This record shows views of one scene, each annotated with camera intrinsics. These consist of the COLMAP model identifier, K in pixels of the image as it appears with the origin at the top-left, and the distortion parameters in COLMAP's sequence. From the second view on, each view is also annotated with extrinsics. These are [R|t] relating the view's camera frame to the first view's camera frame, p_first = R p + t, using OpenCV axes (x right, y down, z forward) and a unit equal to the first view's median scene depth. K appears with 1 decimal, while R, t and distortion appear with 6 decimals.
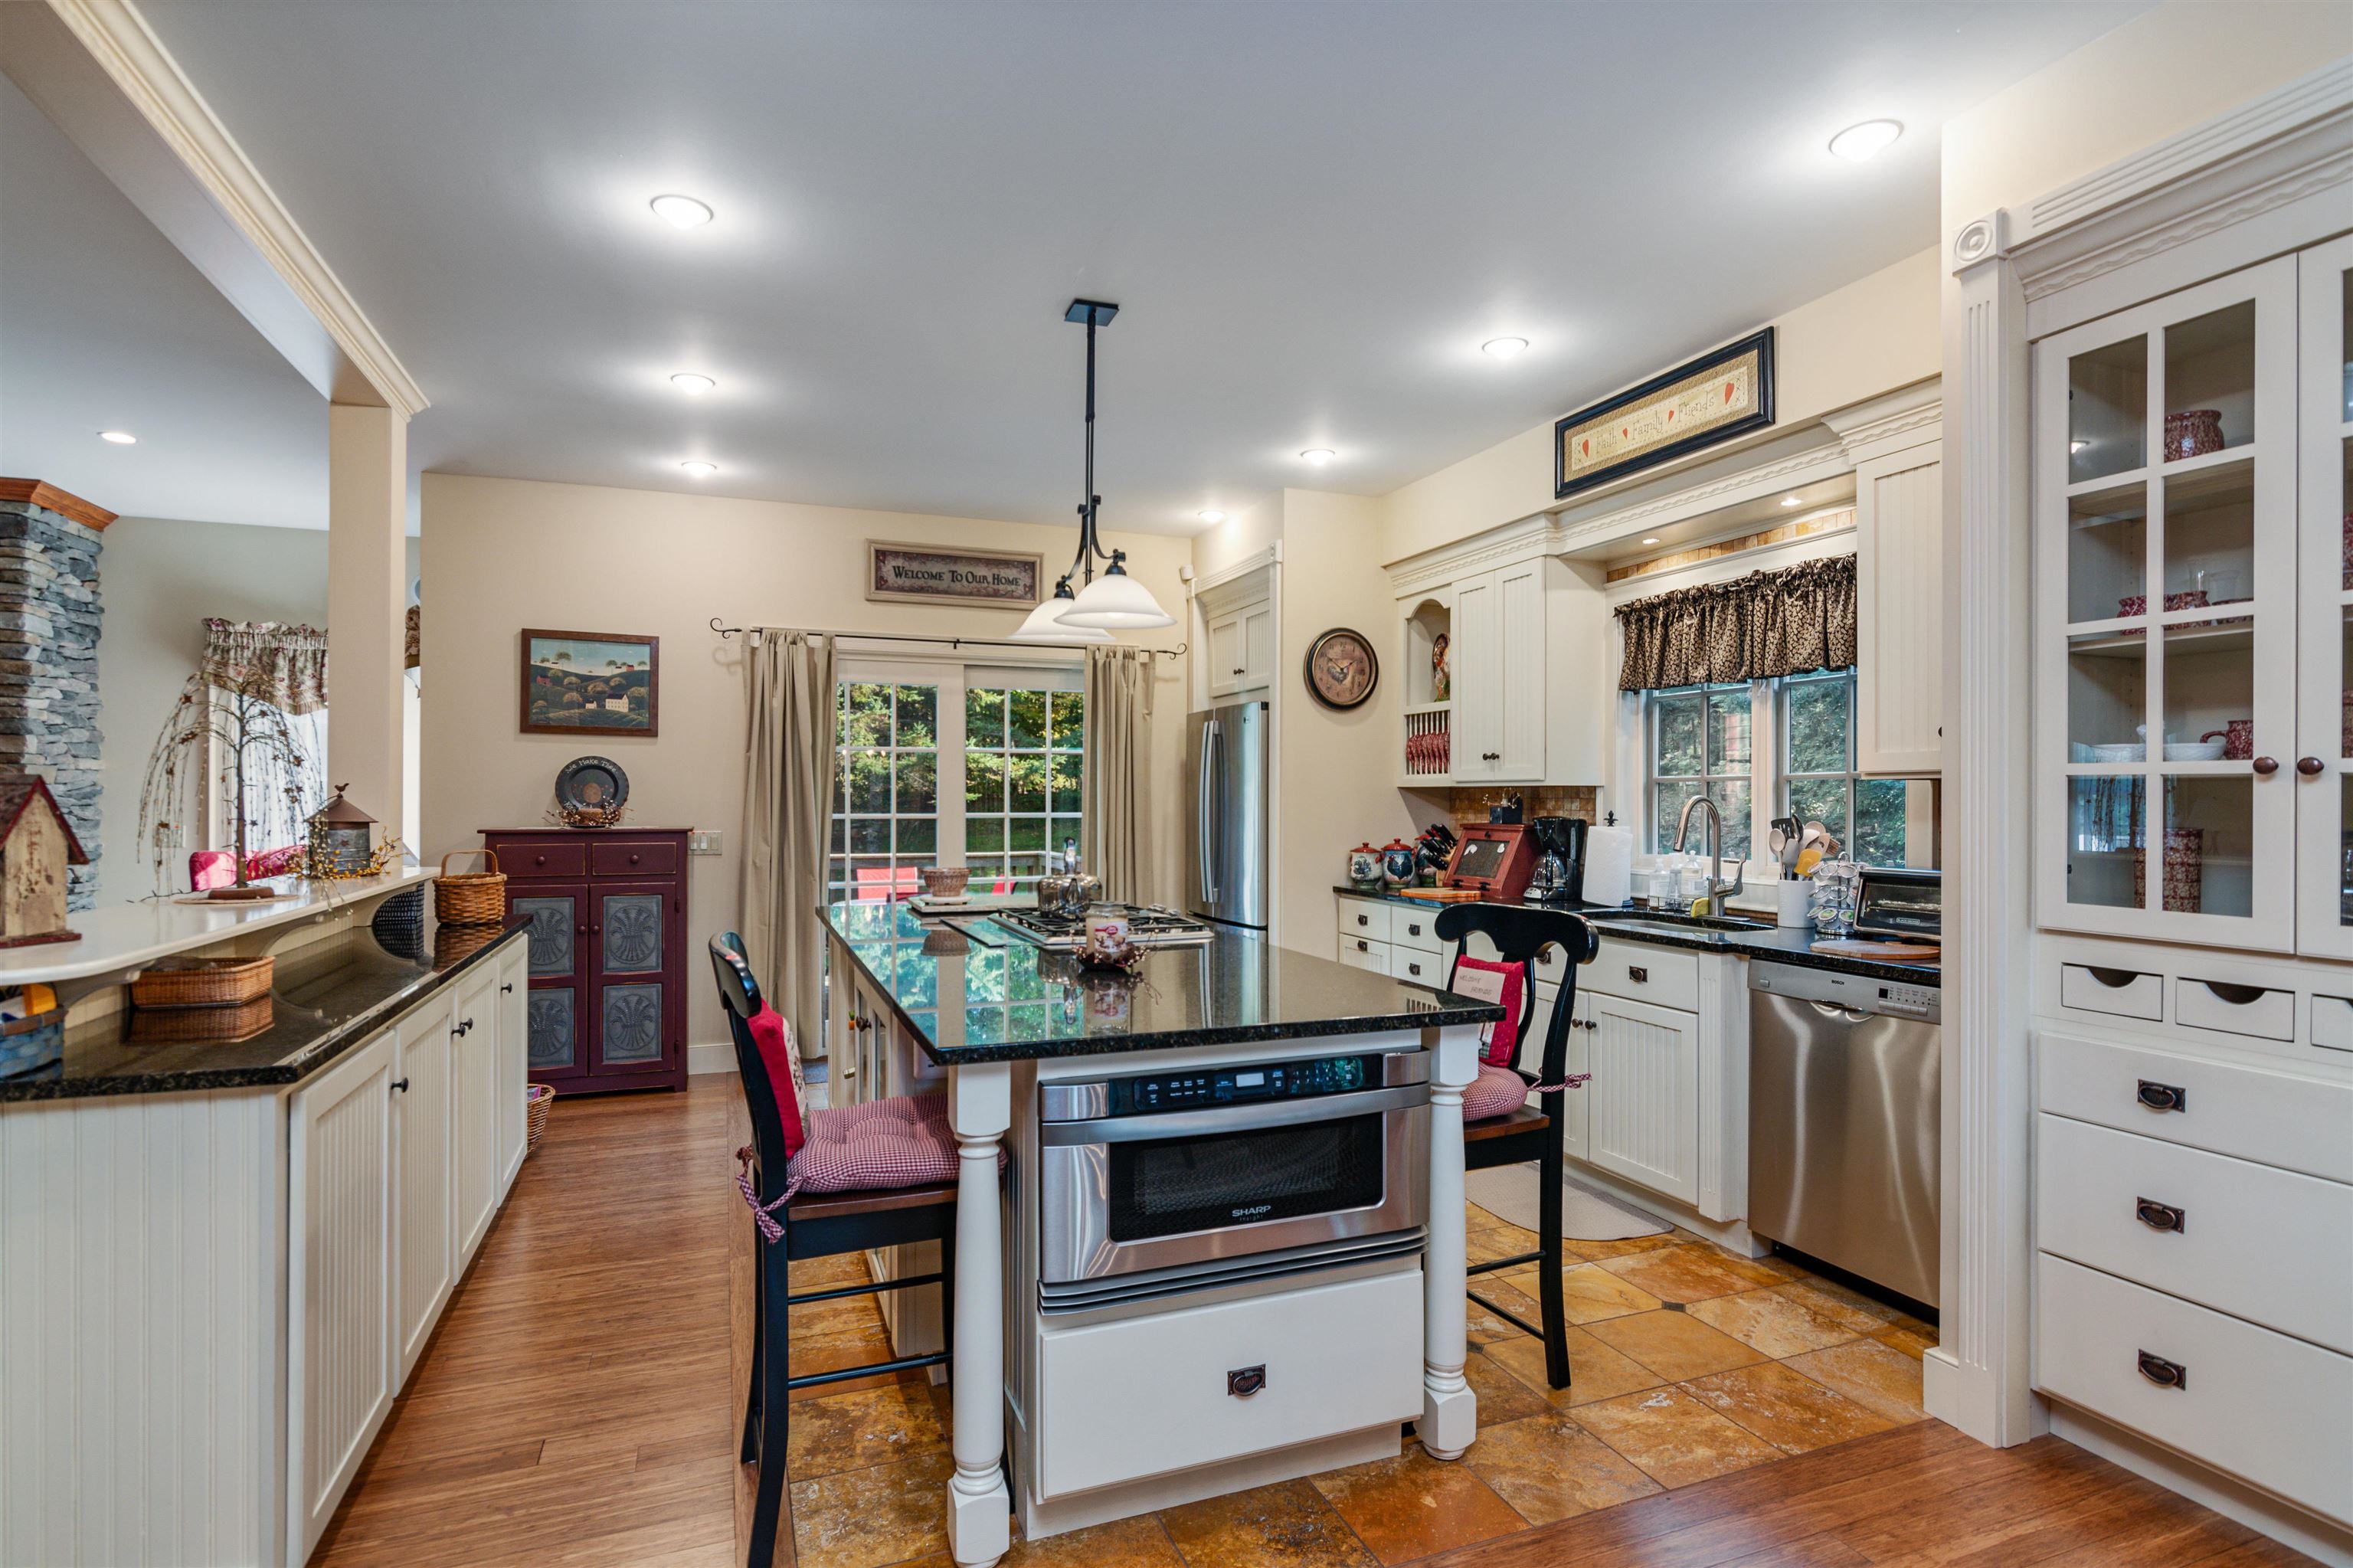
lens RADIAL K [[1162.5, 0, 1169.7], [0, 1162.5, 796.9], [0, 0, 1]] dist [-0.002609, -0.000106]
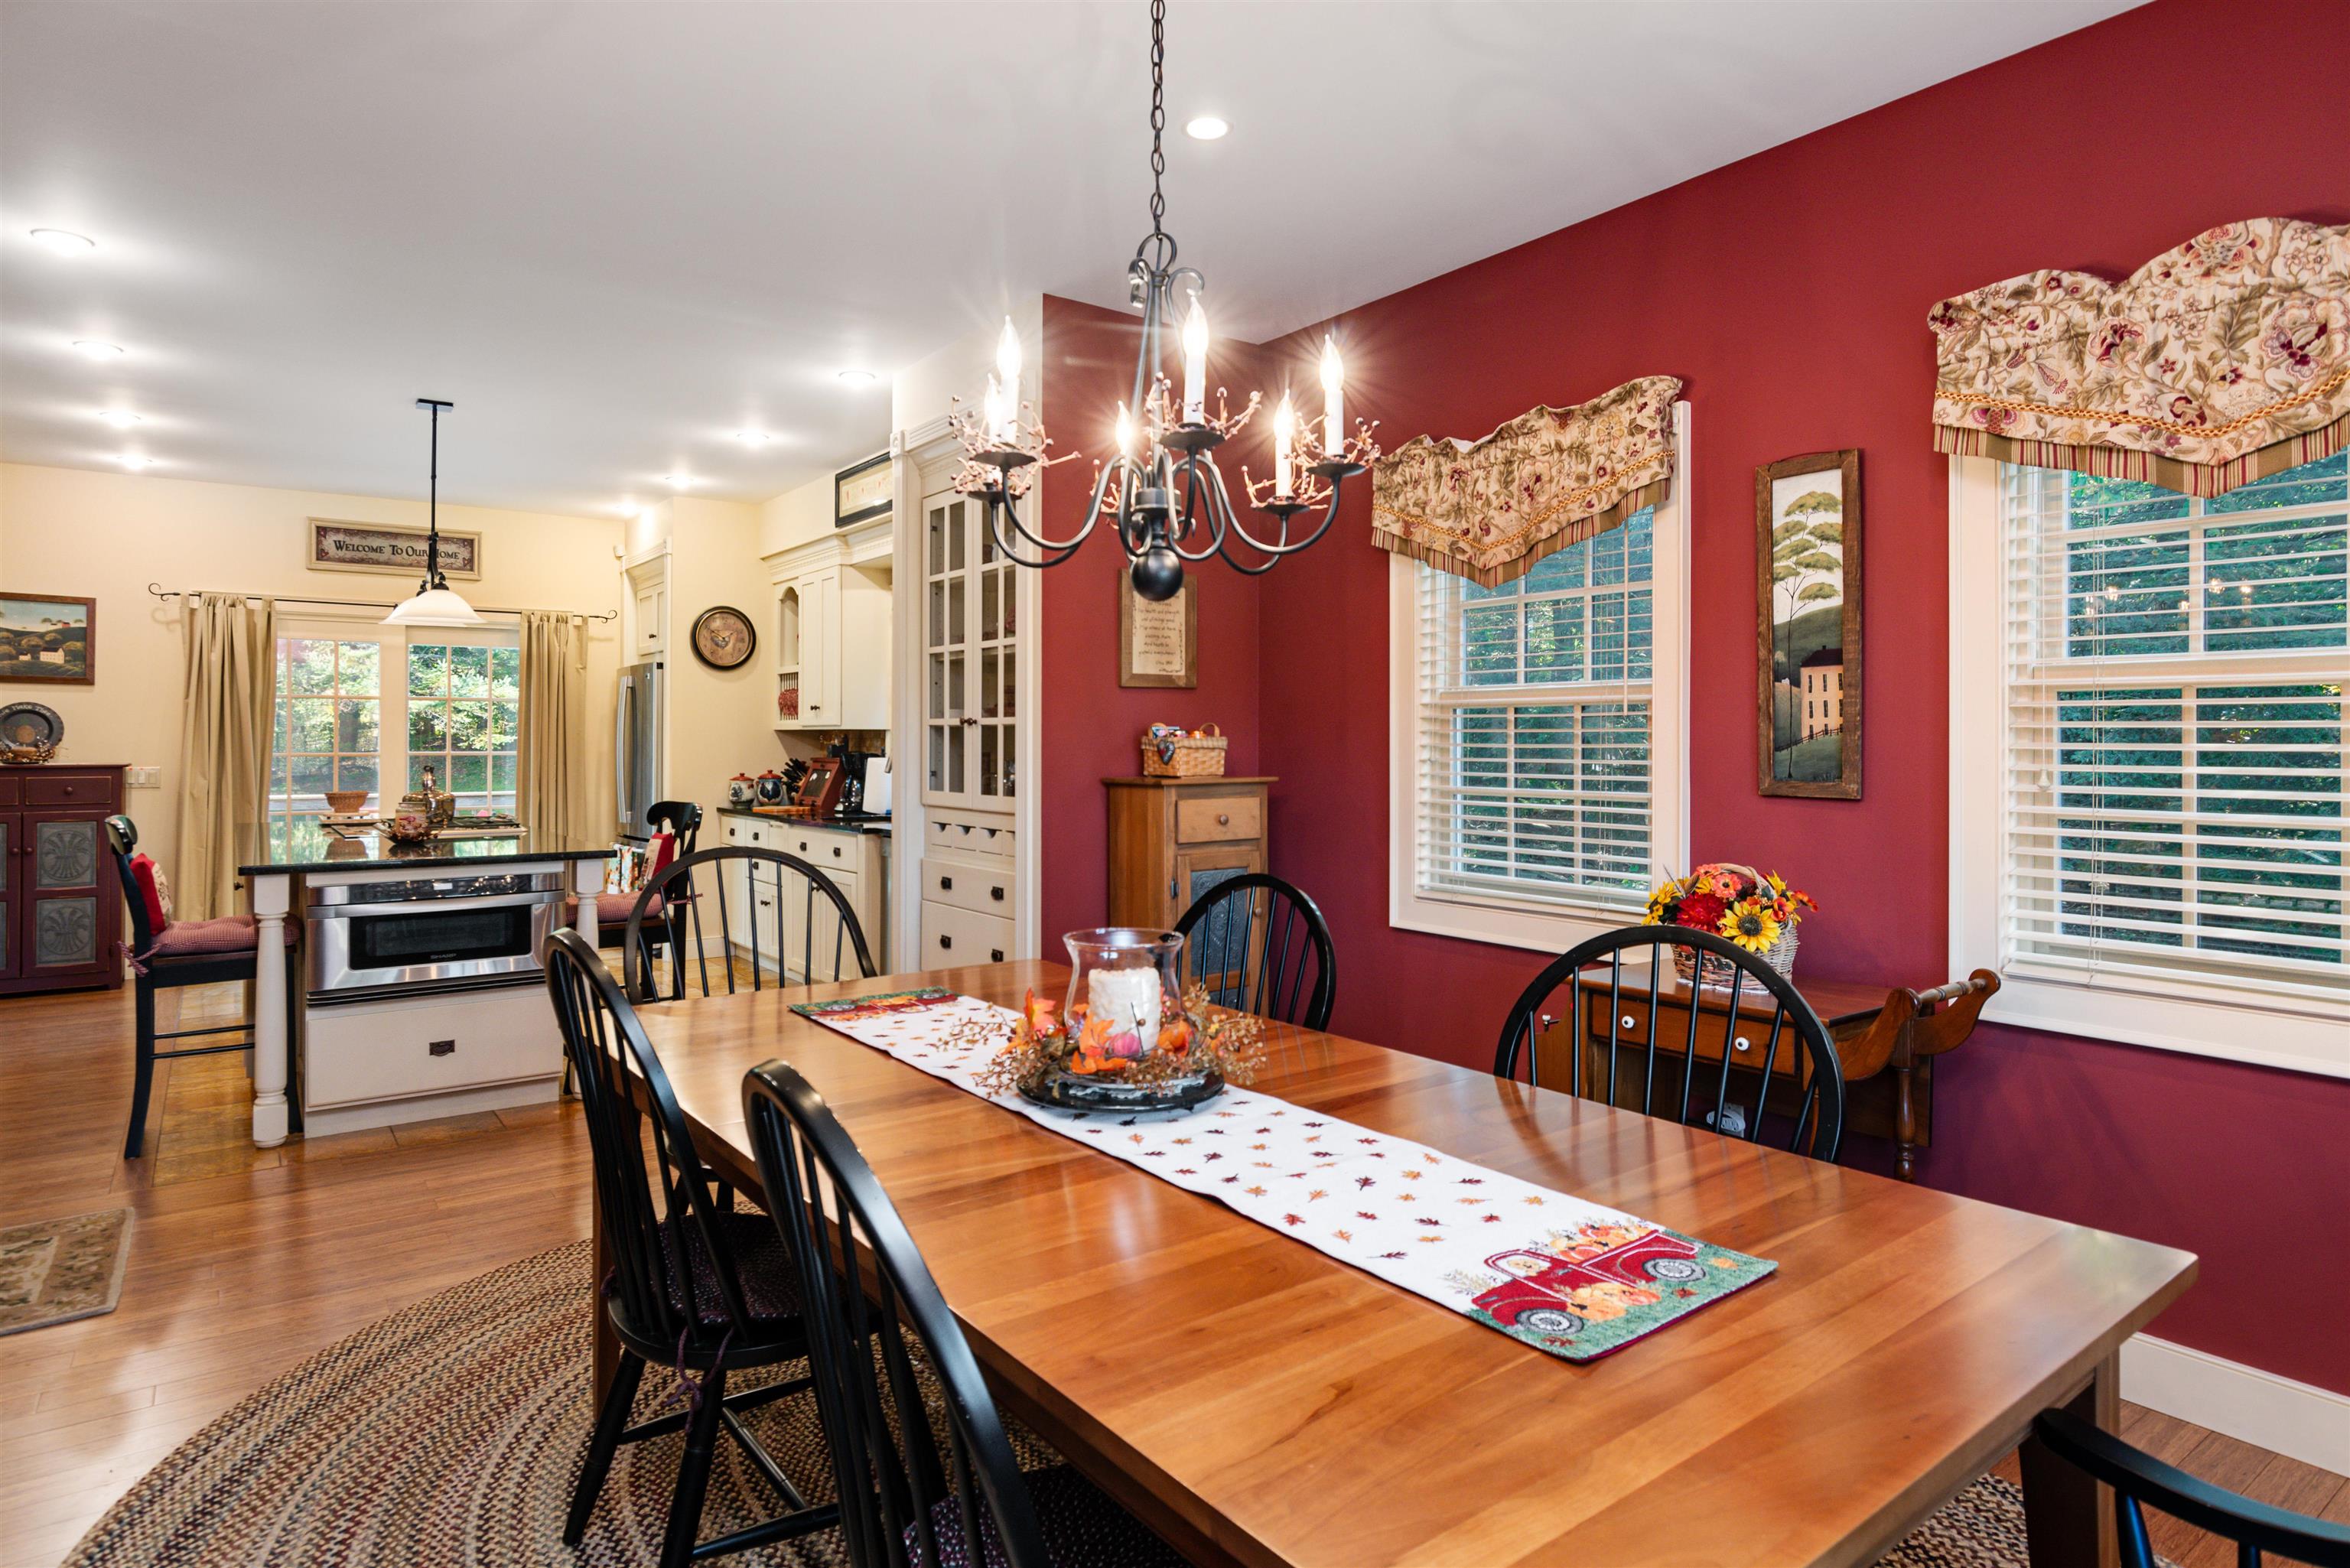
lens RADIAL K [[1289.5, 0, 1175.9], [0, 1289.5, 733.5], [0, 0, 1]] dist [-0.008319, 0.001769]
pose [[0.963860, 0.000876, 0.266407, 0.260945], [0.000490, 0.999987, -0.005062, 0.002997], [-0.266408, 0.005010, 0.963847, -0.524675]]
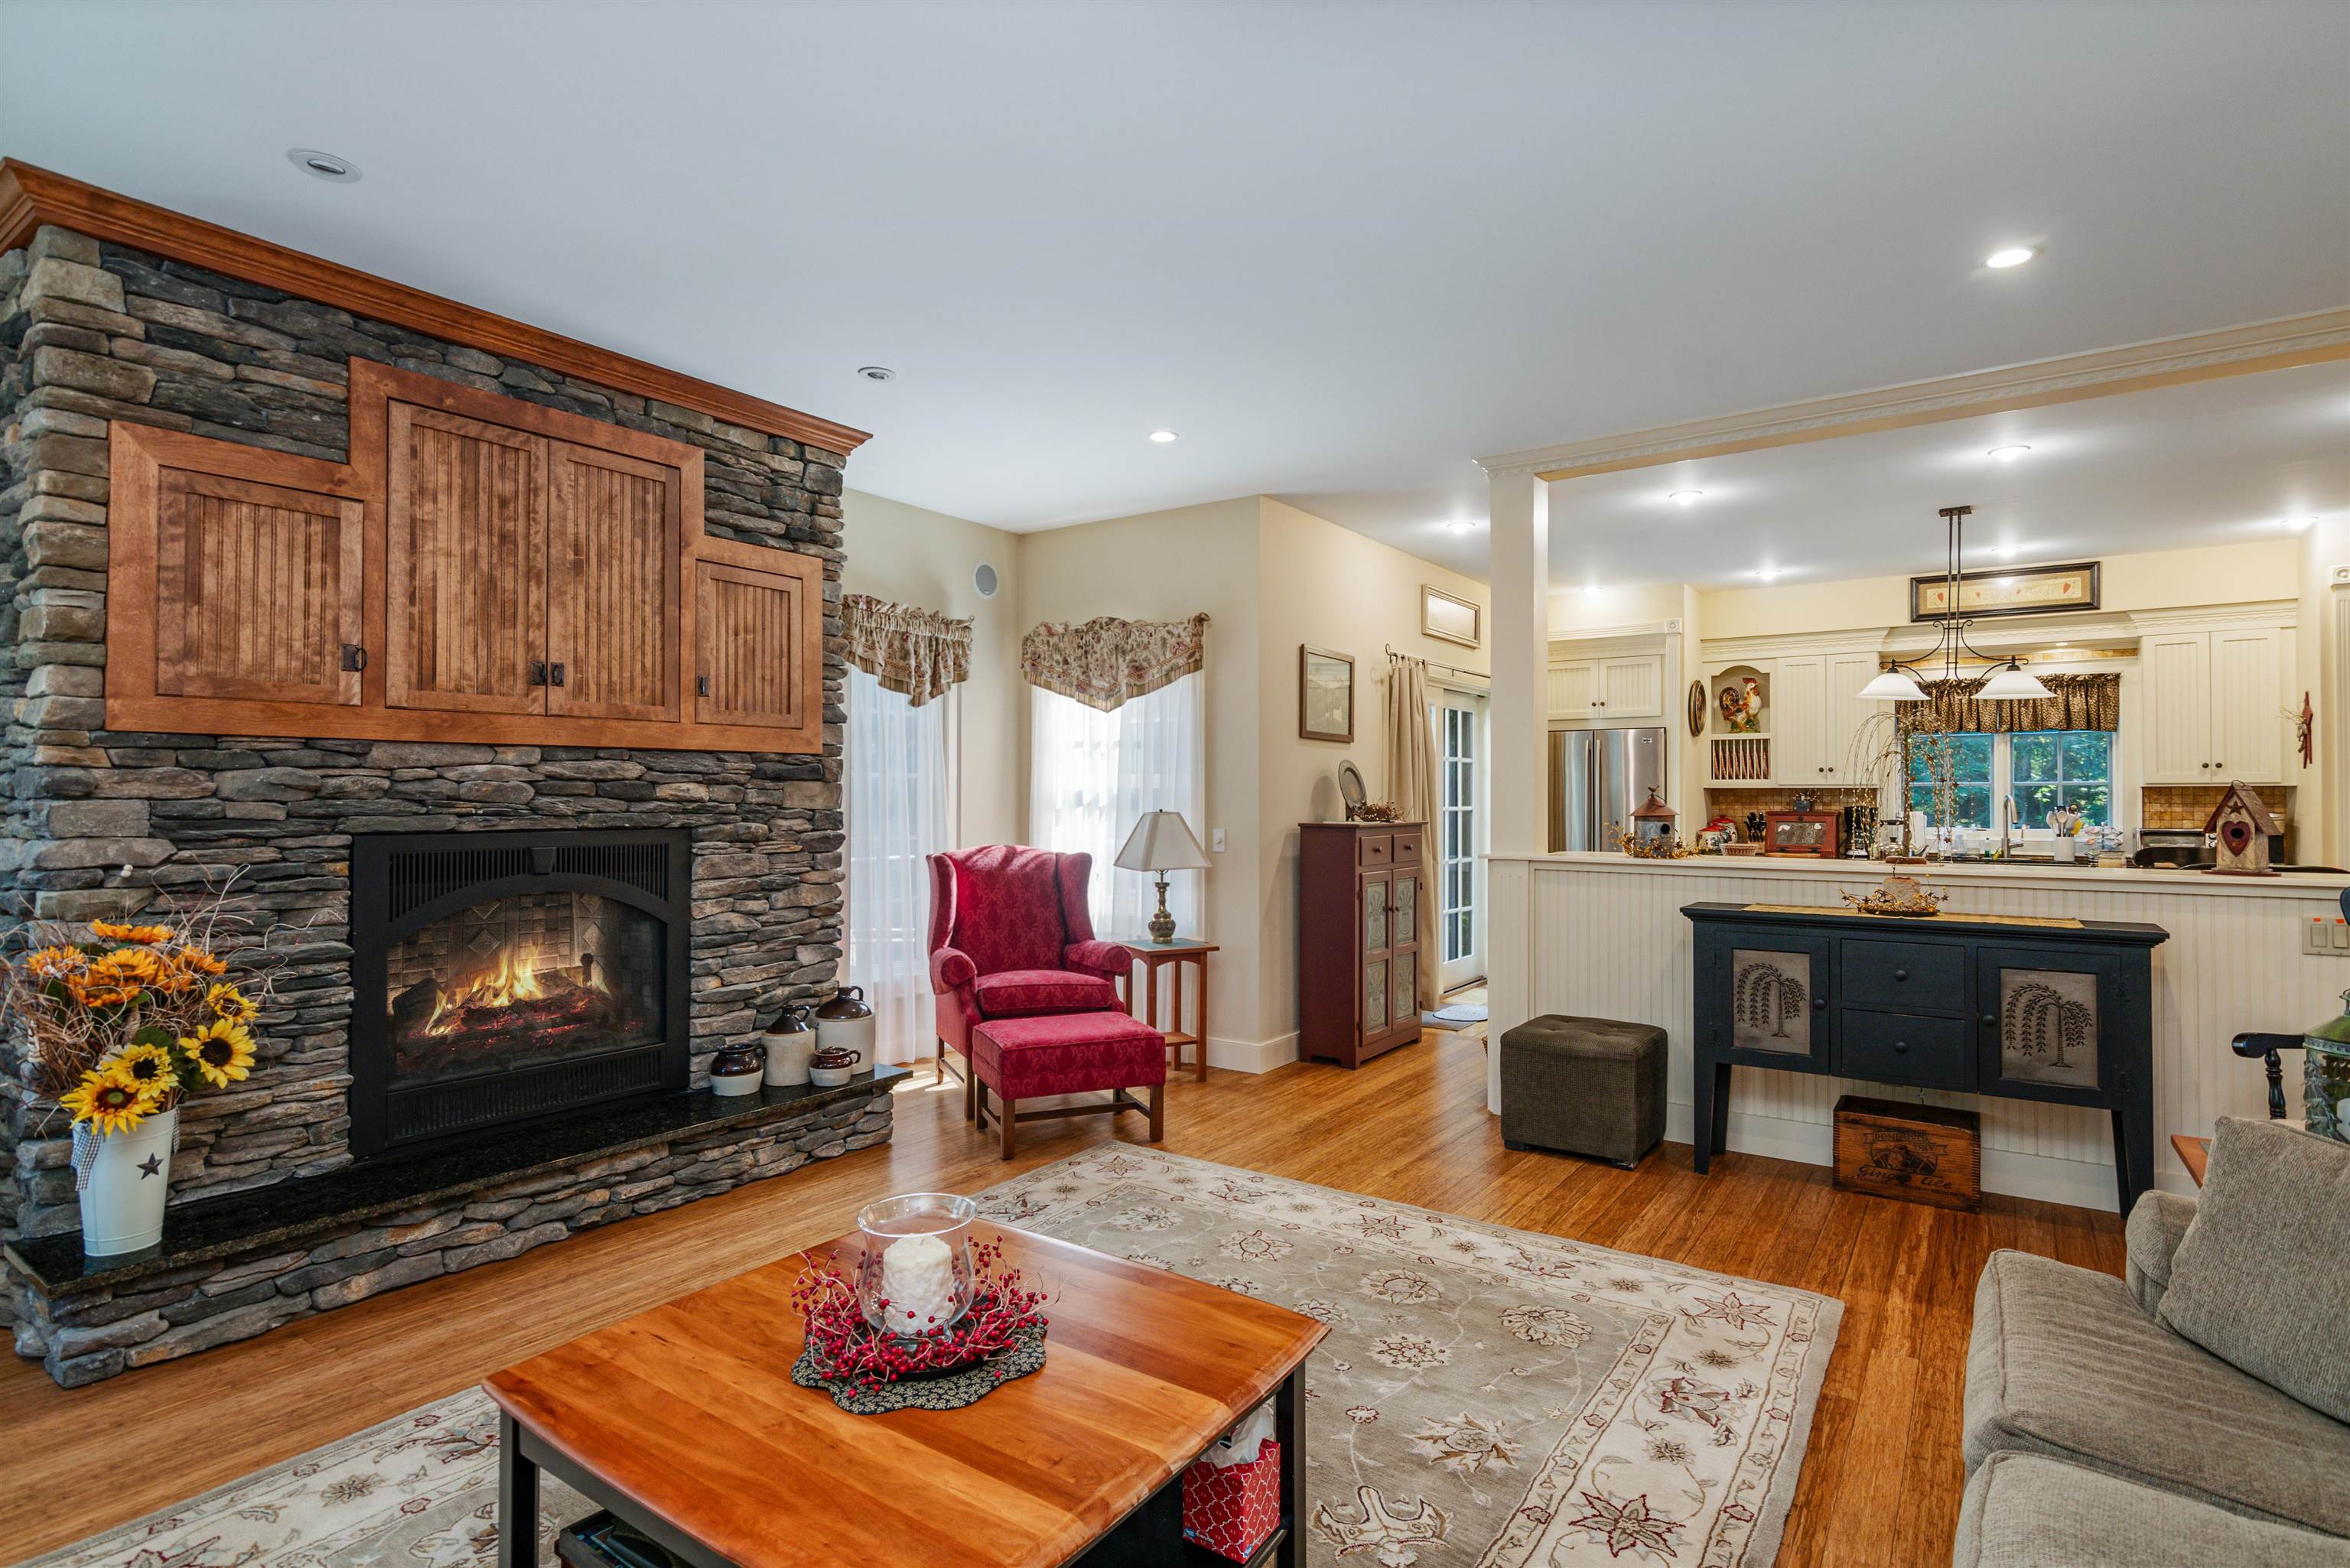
lens RADIAL K [[1161.4, 0, 1169.0], [0, 1161.4, 783.3], [0, 0, 1]] dist [-0.002278, -0.000064]
pose [[0.833338, 0.004446, 0.552745, -1.280375], [0.000121, 0.999966, -0.008226, -0.002241], [-0.552763, 0.006922, 0.833310, 0.144570]]
